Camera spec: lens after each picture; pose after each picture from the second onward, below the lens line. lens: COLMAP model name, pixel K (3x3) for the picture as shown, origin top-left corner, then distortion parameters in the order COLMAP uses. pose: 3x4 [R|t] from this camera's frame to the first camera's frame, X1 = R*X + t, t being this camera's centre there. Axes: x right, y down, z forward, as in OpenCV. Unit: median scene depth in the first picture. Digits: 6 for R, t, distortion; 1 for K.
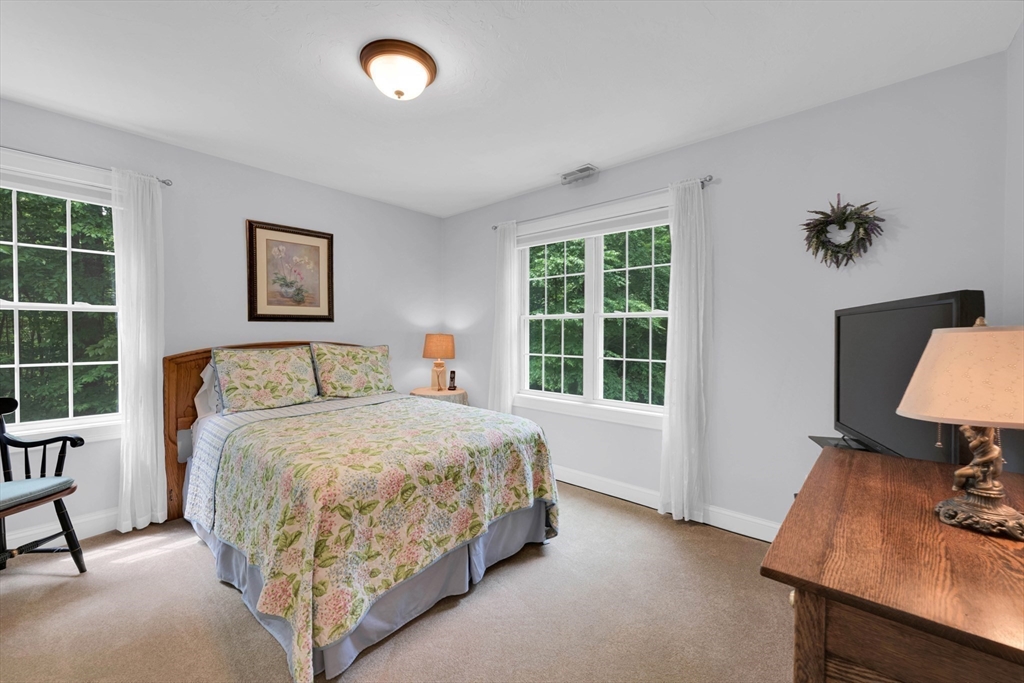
lens RADIAL K [[404.7, 0, 511.5], [0, 404.7, 343.1], [0, 0, 1]] dist [-0.002312, 0.000030]
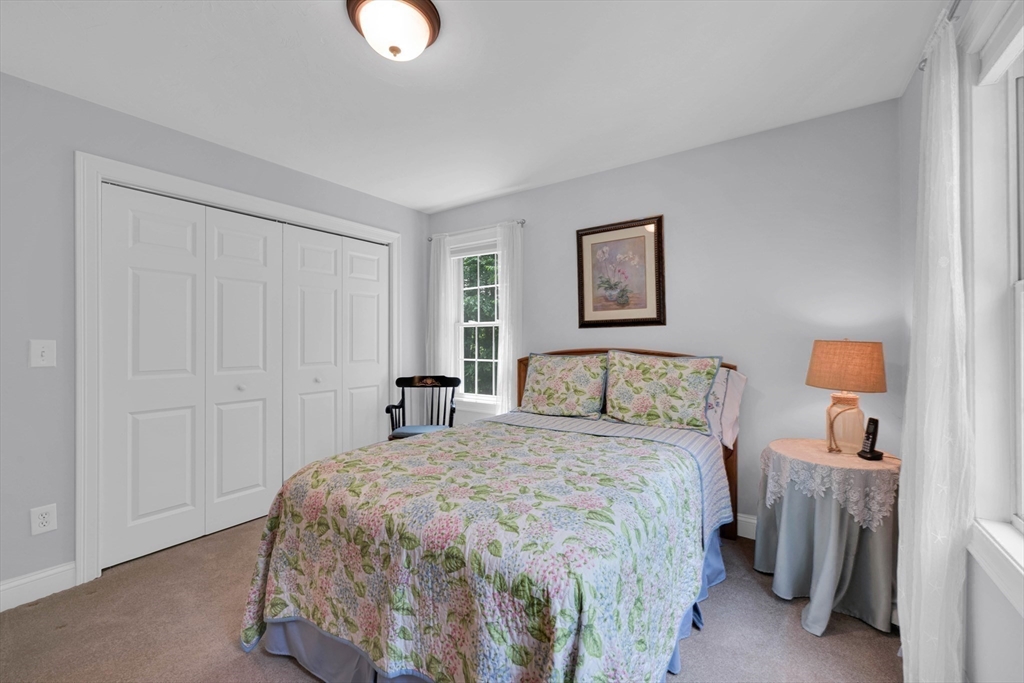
lens RADIAL K [[404.7, 0, 512.0], [0, 404.7, 339.2], [0, 0, 1]] dist [-0.002312, 0.000030]
pose [[0.131517, -0.001601, -0.991313, 0.343857], [-0.017872, 0.999832, -0.003986, -0.018487], [0.991153, 0.018241, 0.131466, 0.676384]]
